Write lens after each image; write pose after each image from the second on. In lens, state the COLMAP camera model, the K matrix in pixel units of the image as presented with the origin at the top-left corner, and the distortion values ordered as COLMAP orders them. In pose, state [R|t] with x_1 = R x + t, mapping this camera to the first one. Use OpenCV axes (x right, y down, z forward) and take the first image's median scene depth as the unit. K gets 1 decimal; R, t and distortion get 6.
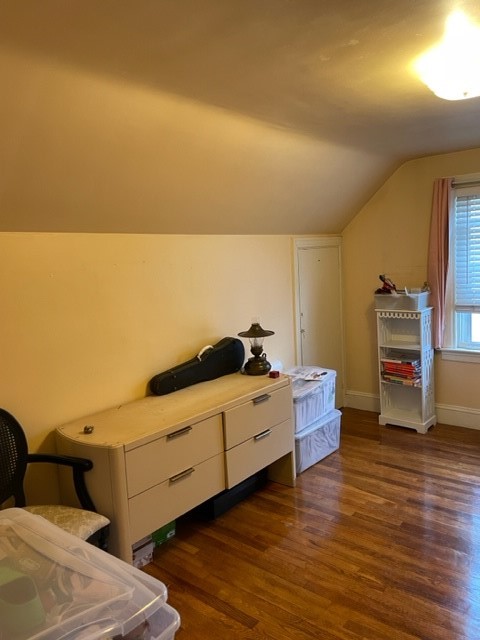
lens RADIAL K [[490.6, 0, 240.0], [0, 490.6, 320.0], [0, 0, 1]] dist [0.108877, -0.154171]
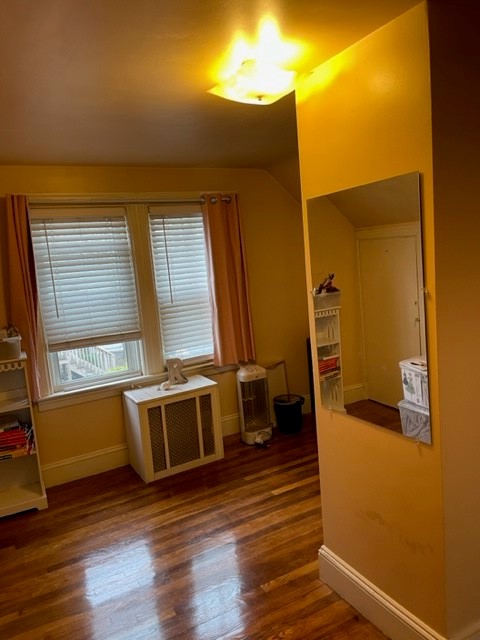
lens RADIAL K [[490.6, 0, 240.0], [0, 490.6, 320.0], [0, 0, 1]] dist [0.108877, -0.154171]
pose [[0.367937, -0.105694, 0.923824, -0.232011], [0.182555, 0.982394, 0.039688, -0.044902], [-0.911754, 0.154046, 0.380755, 0.371274]]
